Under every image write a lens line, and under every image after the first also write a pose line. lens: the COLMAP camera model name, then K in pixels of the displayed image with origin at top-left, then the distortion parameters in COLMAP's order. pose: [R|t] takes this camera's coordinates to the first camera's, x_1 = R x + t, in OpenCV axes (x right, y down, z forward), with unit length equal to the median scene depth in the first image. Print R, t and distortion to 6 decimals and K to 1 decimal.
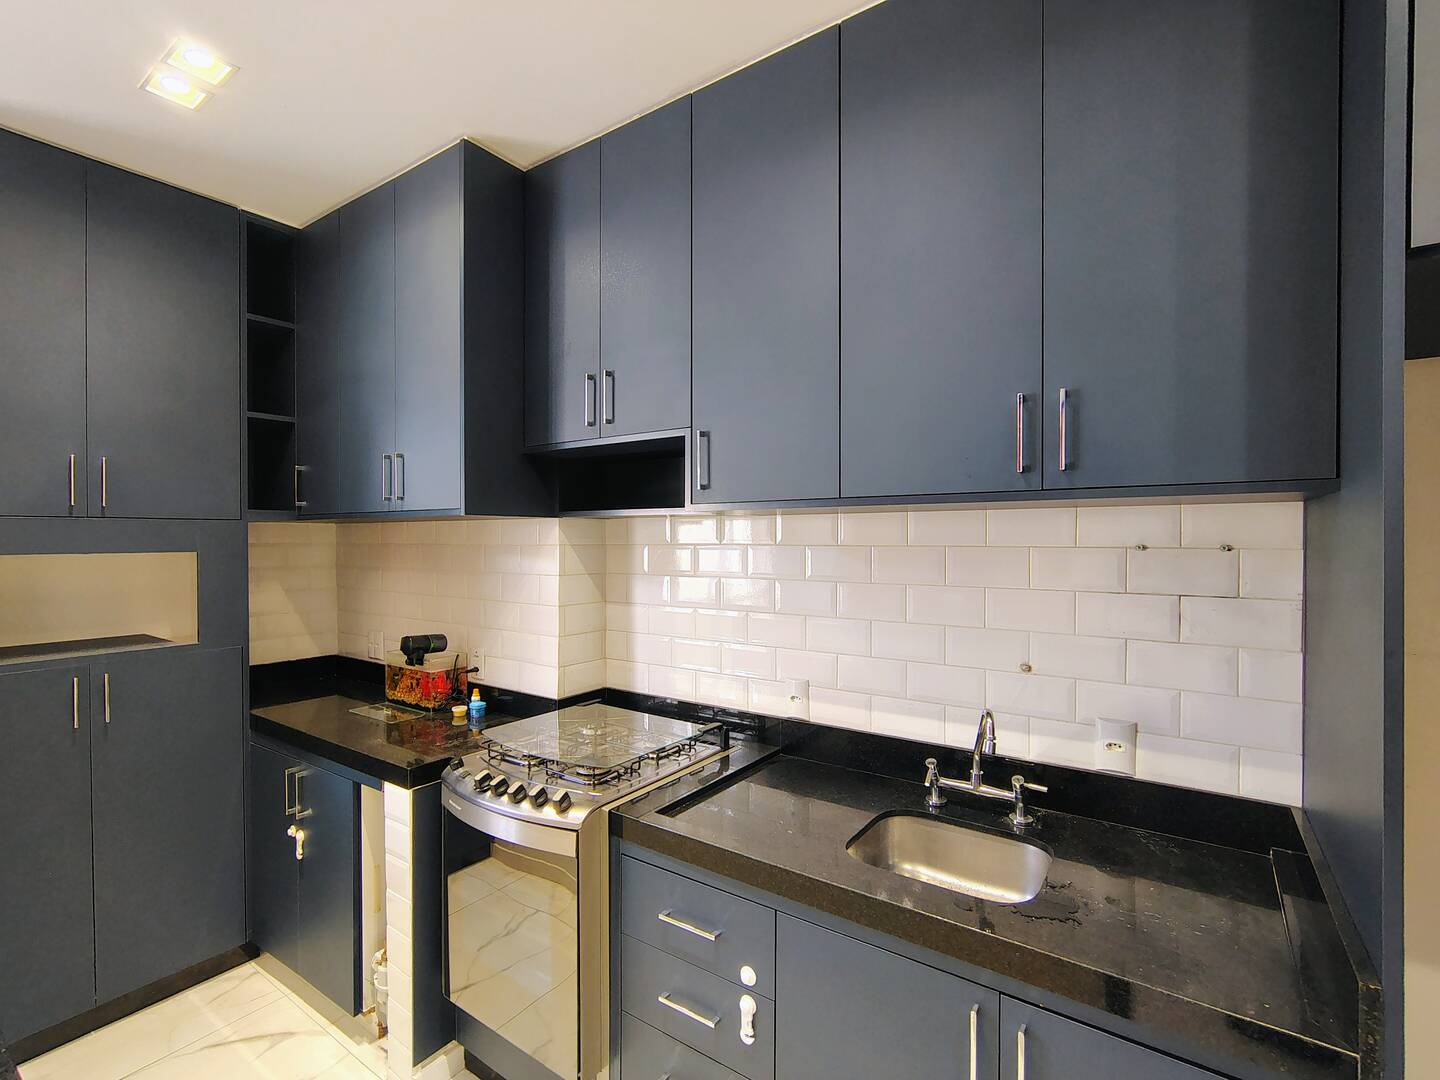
lens RADIAL K [[673.4, 0, 722.7], [0, 673.4, 543.9], [0, 0, 1]] dist [-0.011294, 0.005887]
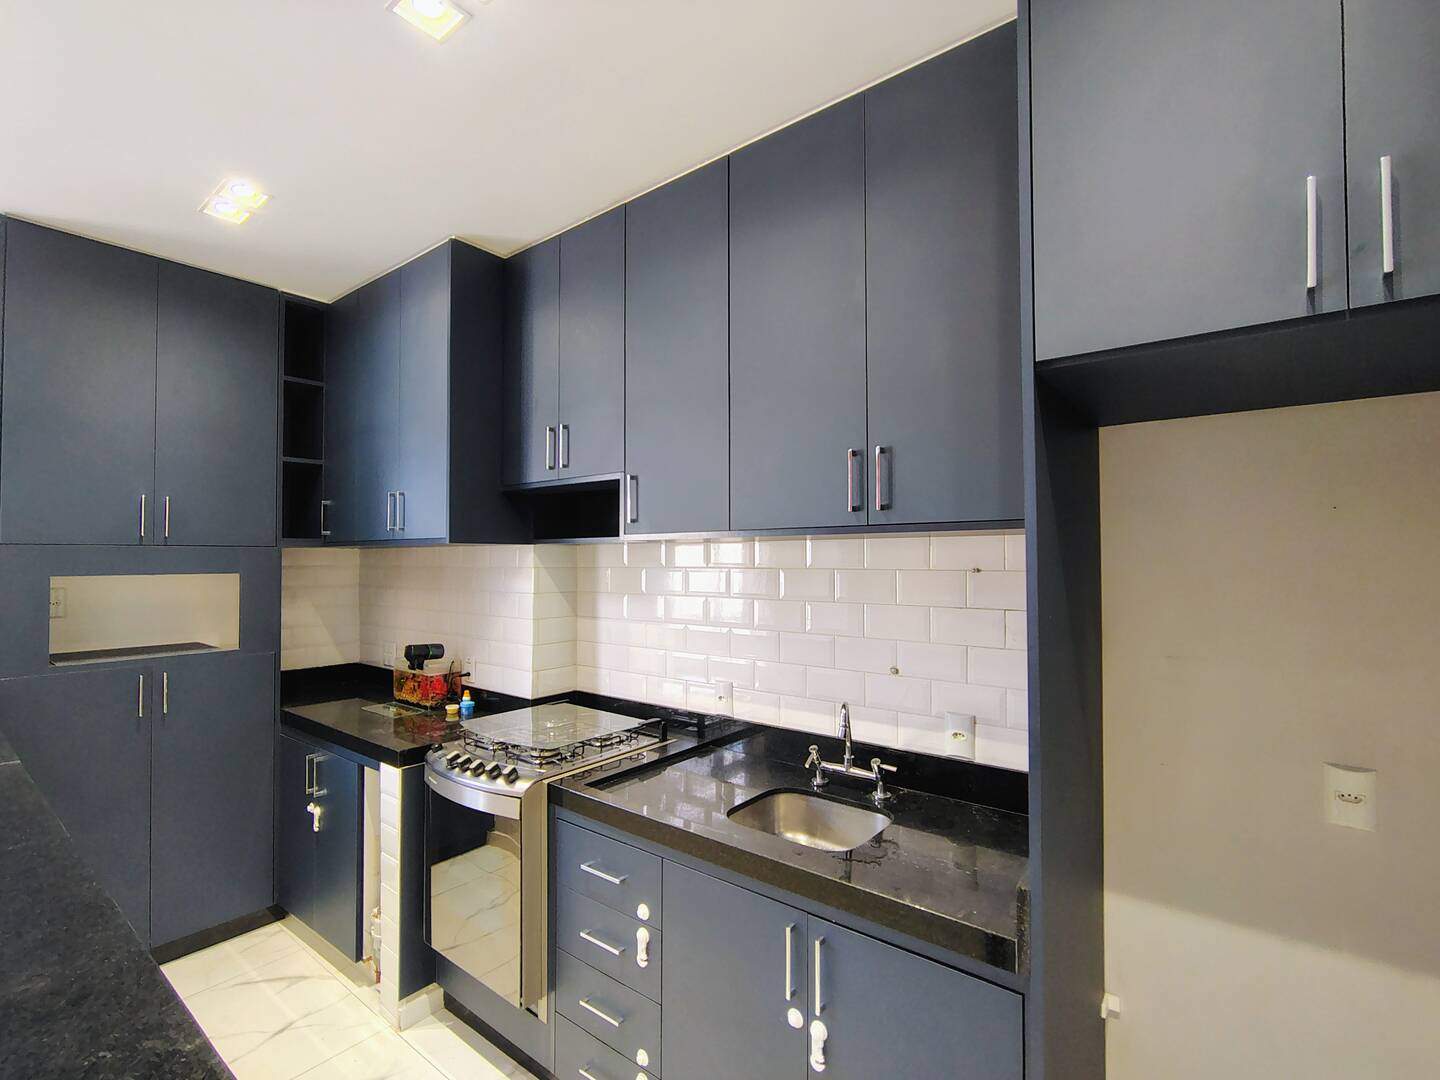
lens RADIAL K [[673.4, 0, 722.7], [0, 673.4, 543.9], [0, 0, 1]] dist [-0.011294, 0.005887]
pose [[0.998389, -0.002332, -0.056696, 0.180038], [0.000610, 0.999539, -0.030364, -0.004334], [0.056740, 0.030280, 0.997930, -0.185574]]
